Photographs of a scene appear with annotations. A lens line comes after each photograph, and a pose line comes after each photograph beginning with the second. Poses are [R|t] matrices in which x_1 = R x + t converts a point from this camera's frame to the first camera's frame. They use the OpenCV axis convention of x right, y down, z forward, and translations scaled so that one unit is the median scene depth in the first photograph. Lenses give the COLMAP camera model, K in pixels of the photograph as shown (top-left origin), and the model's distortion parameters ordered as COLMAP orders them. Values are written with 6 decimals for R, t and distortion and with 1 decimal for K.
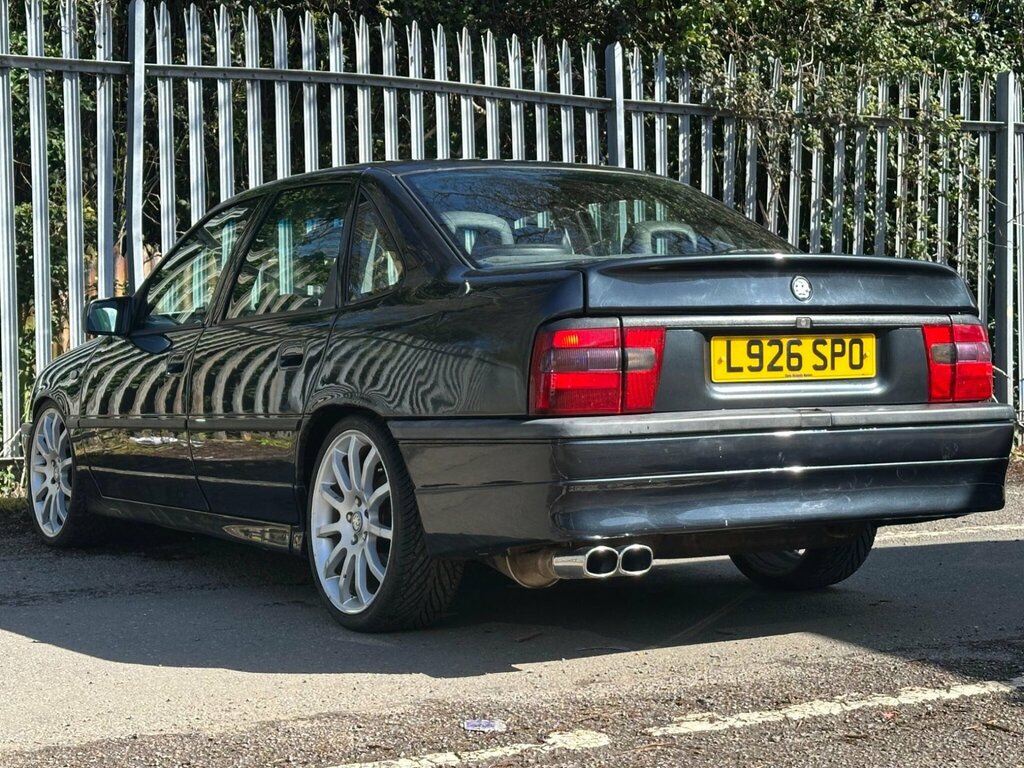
lens RADIAL K [[1875.5, 0, 511.3], [0, 1875.5, 398.6], [0, 0, 1]] dist [0.164754, 0.020616]
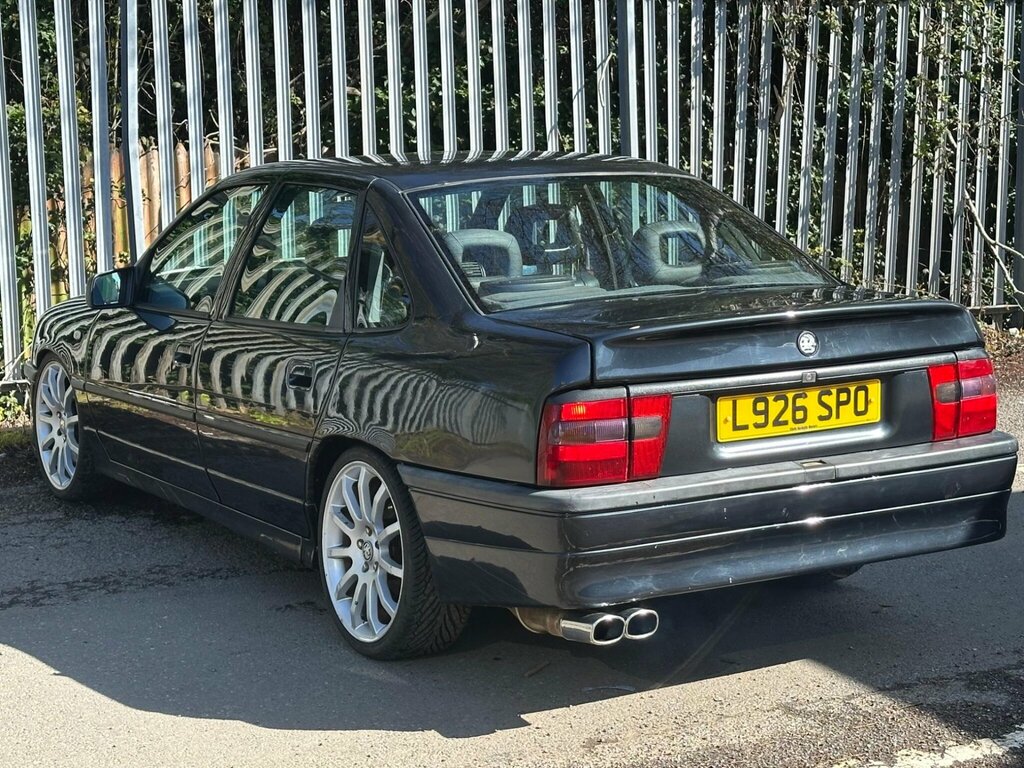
lens RADIAL K [[1955.8, 0, 512.0], [0, 1955.8, 384.0], [0, 0, 1]] dist [0.174357, -0.106904]
pose [[0.999997, -0.001473, -0.002013, -0.001886], [0.001694, 0.993407, 0.114630, -0.148328], [0.001831, -0.114633, 0.993406, -0.043585]]
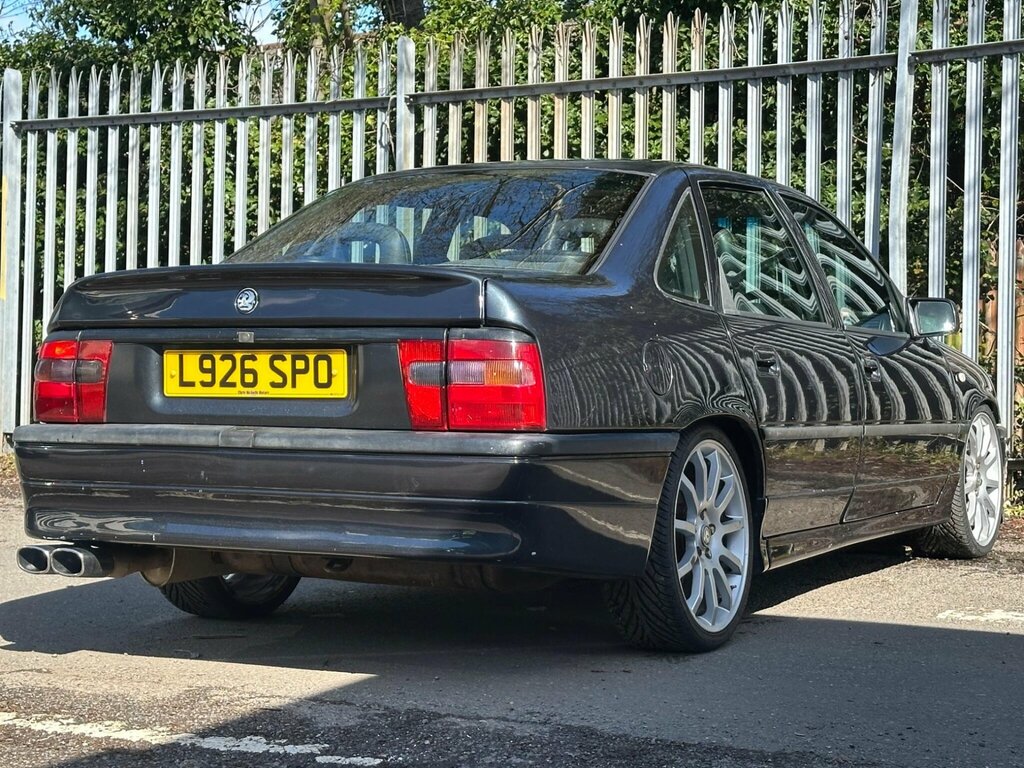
lens RADIAL K [[1955.8, 0, 512.0], [0, 1955.8, 384.0], [0, 0, 1]] dist [0.174357, -0.106904]
pose [[0.512498, 0.028884, -0.858202, 1.008662], [-0.029788, 0.999431, 0.015849, -0.034110], [0.858171, 0.017442, 0.513067, 0.572288]]
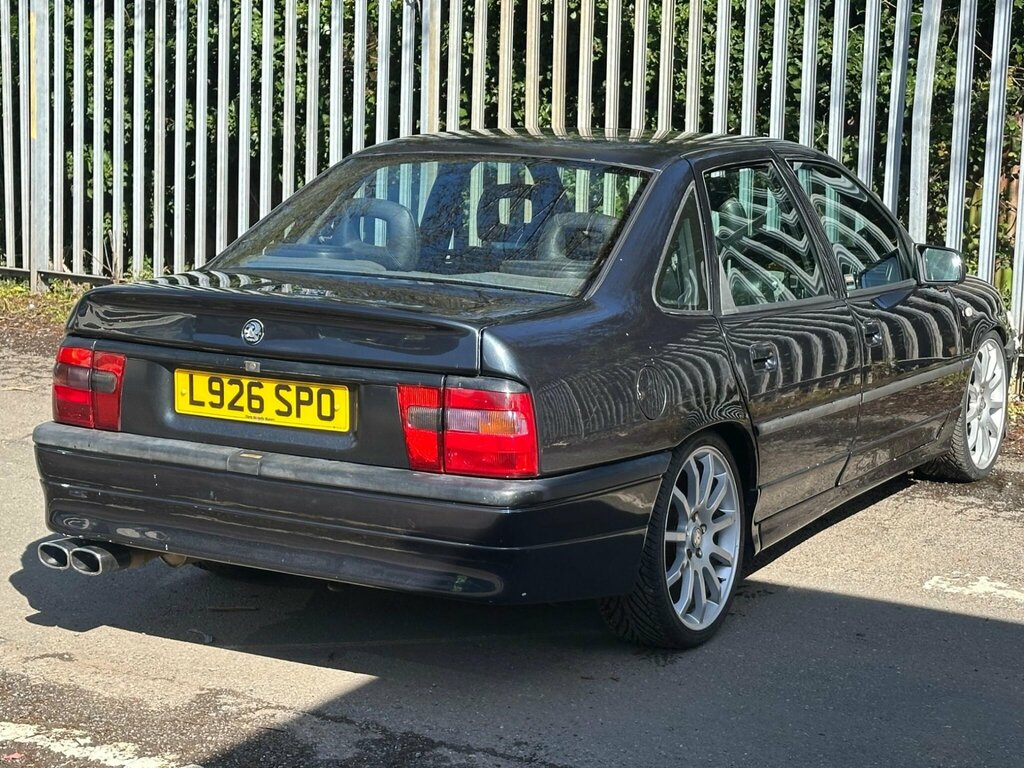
lens RADIAL K [[1955.8, 0, 512.0], [0, 1955.8, 384.0], [0, 0, 1]] dist [0.174357, -0.106904]
pose [[0.492343, 0.157476, -0.856037, 1.033490], [-0.043699, 0.986729, 0.156385, -0.185425], [0.869303, -0.039587, 0.492691, 0.576899]]
